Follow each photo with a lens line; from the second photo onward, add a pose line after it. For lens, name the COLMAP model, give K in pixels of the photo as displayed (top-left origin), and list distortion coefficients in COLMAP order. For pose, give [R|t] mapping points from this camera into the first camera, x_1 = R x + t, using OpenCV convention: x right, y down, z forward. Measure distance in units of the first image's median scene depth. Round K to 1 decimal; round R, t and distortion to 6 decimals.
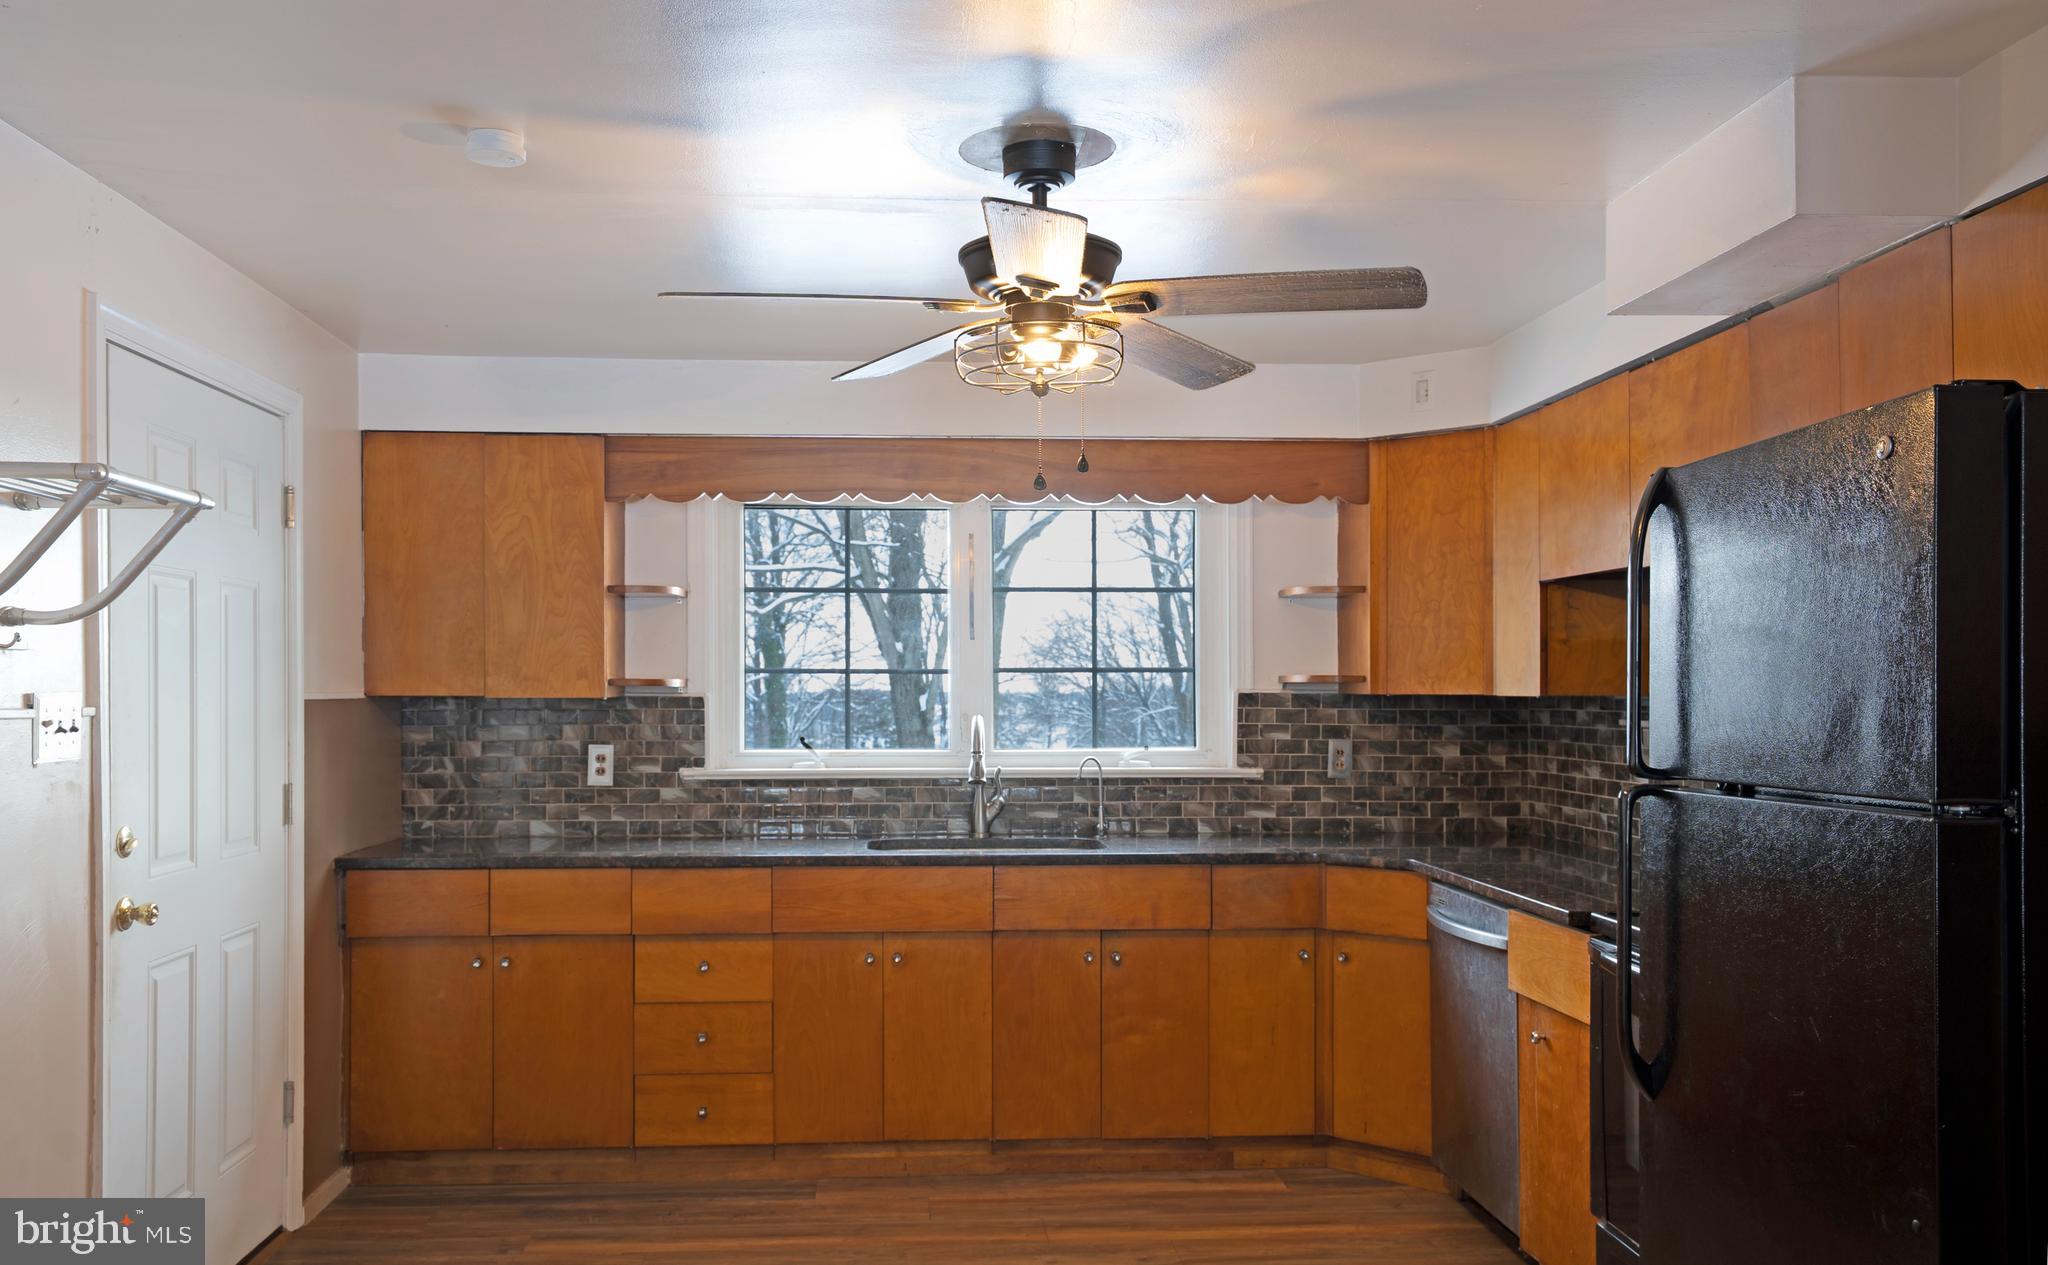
lens RADIAL K [[1745.6, 0, 1021.0], [0, 1745.6, 698.5], [0, 0, 1]] dist [0.066356, 0.001910]
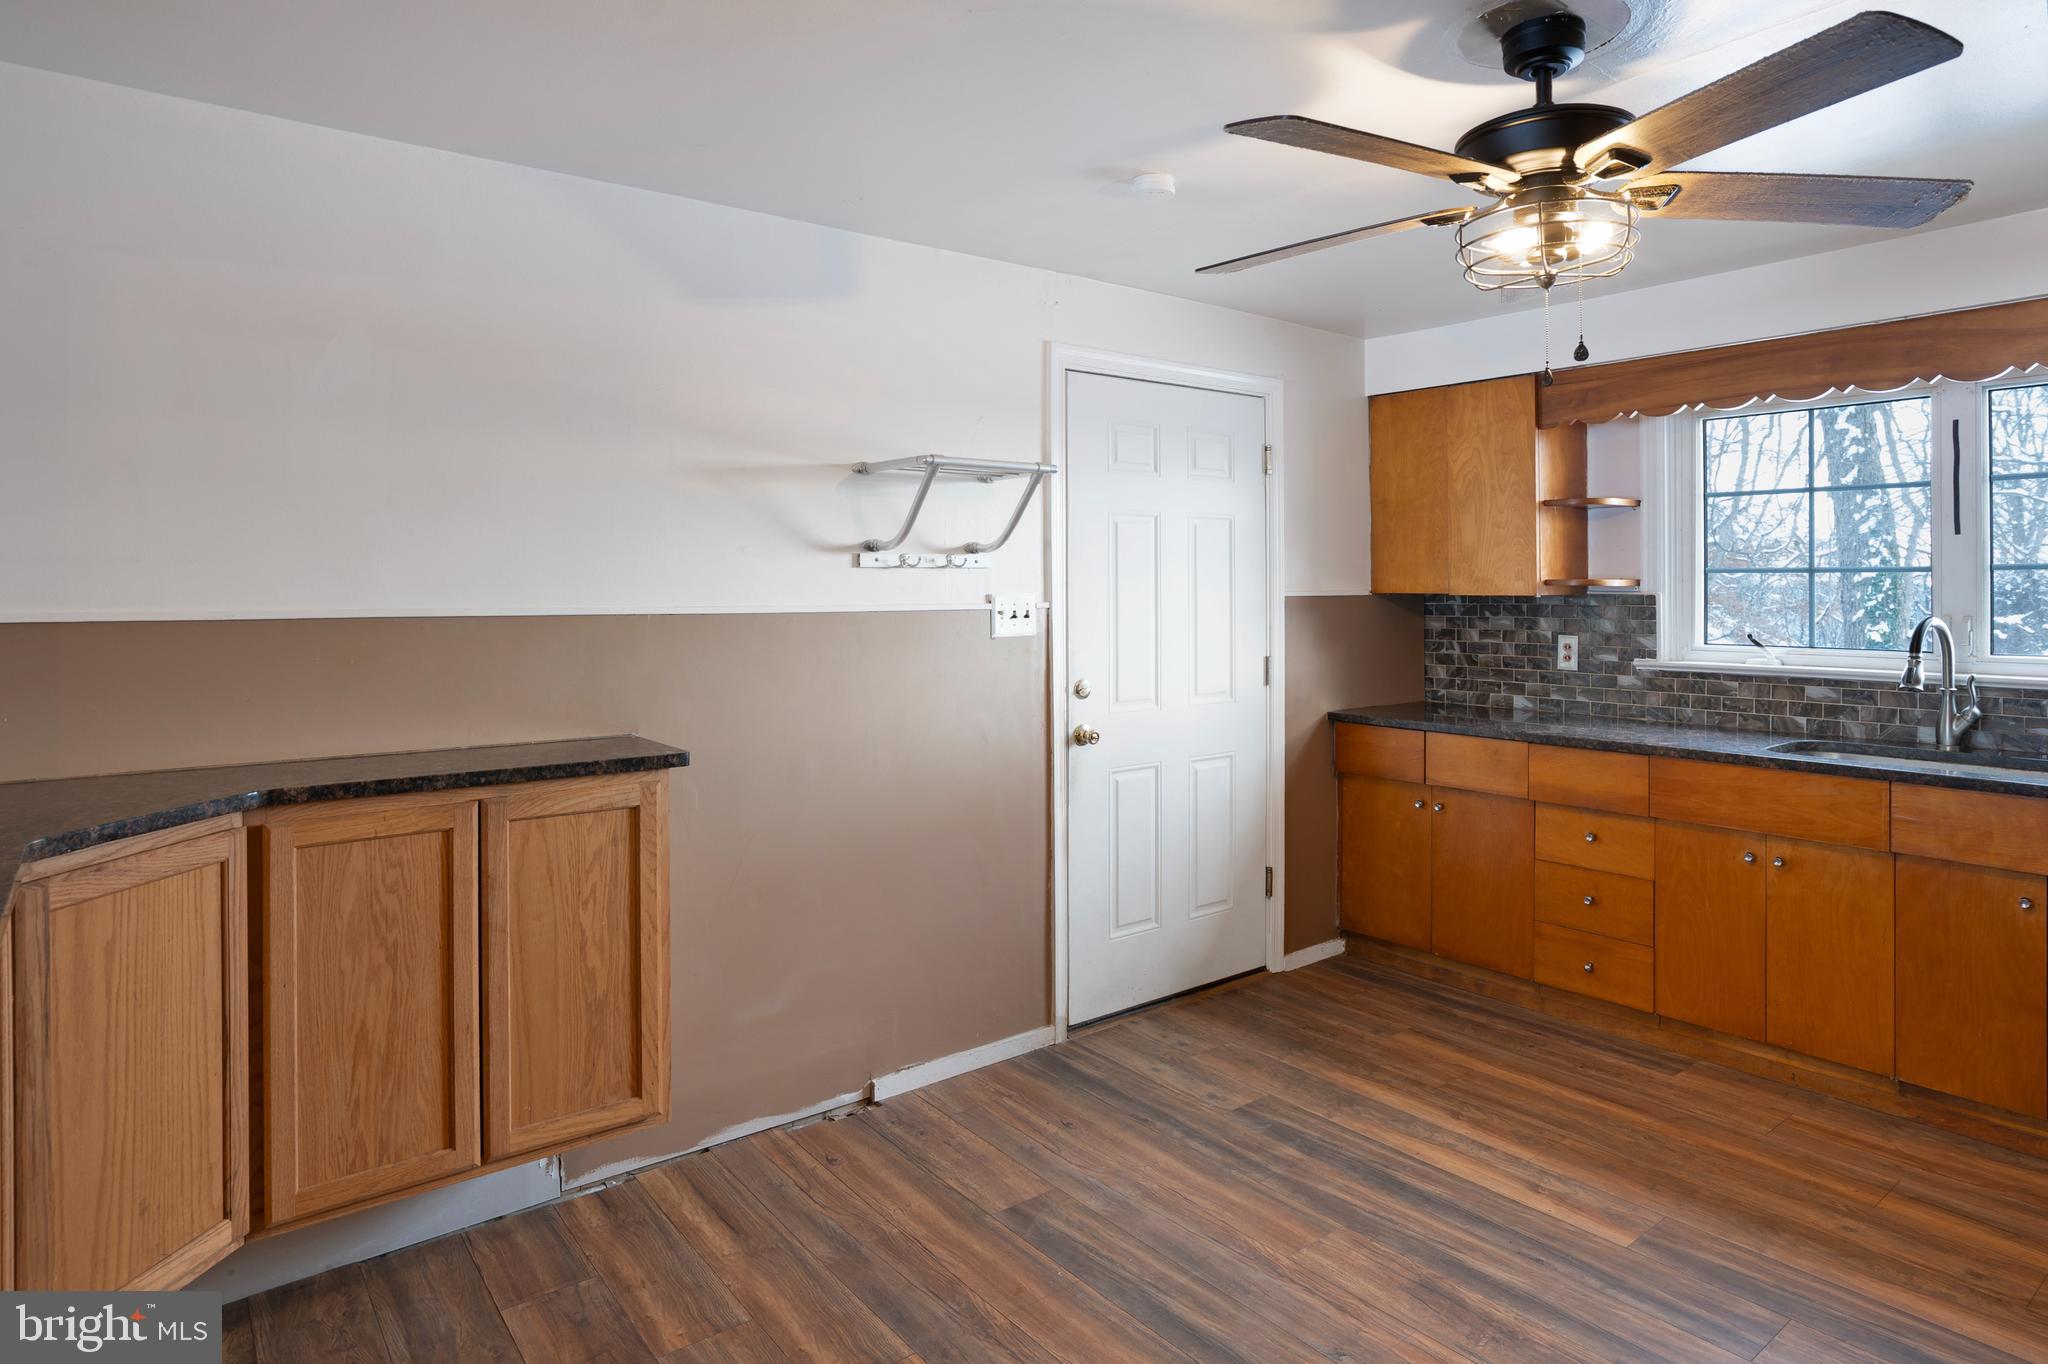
lens RADIAL K [[1245.6, 0, 1025.1], [0, 1245.6, 585.4], [0, 0, 1]] dist [-0.002510, 0.019749]
pose [[0.567731, 0.000267, -0.823214, 0.264972], [-0.001321, 0.999999, -0.000587, -0.006677], [0.823213, 0.001421, 0.567730, 0.248057]]
